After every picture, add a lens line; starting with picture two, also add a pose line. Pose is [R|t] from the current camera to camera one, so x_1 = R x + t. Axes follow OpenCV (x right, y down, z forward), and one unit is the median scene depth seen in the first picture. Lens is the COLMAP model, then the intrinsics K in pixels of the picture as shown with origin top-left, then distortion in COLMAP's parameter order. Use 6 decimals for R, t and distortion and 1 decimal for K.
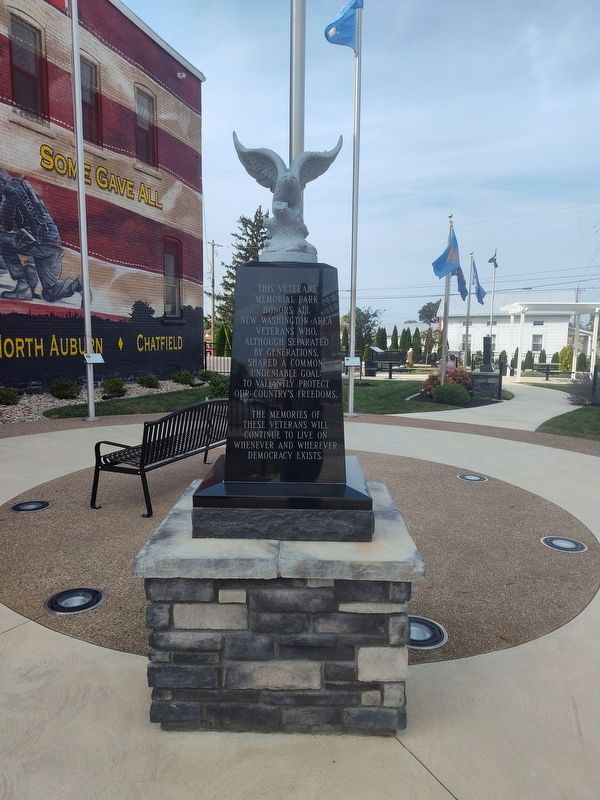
lens RADIAL K [[526.1, 0, 315.0], [0, 526.1, 402.0], [0, 0, 1]] dist [-0.004126, -0.002827]
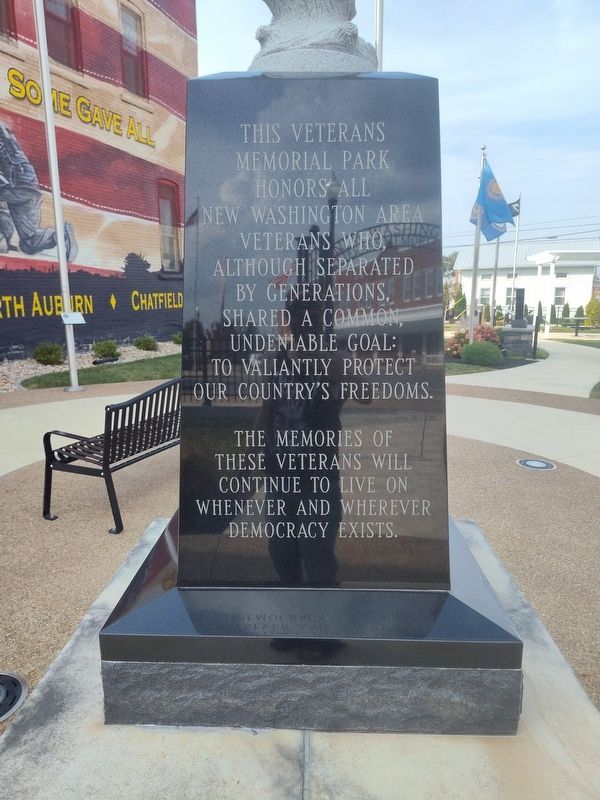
lens RADIAL K [[526.1, 0, 315.0], [0, 526.1, 402.0], [0, 0, 1]] dist [-0.004126, -0.002827]
pose [[0.999739, -0.009662, -0.020714, -0.008615], [0.011270, 0.996816, 0.078931, -0.007848], [0.019886, -0.079144, 0.996665, 0.110155]]
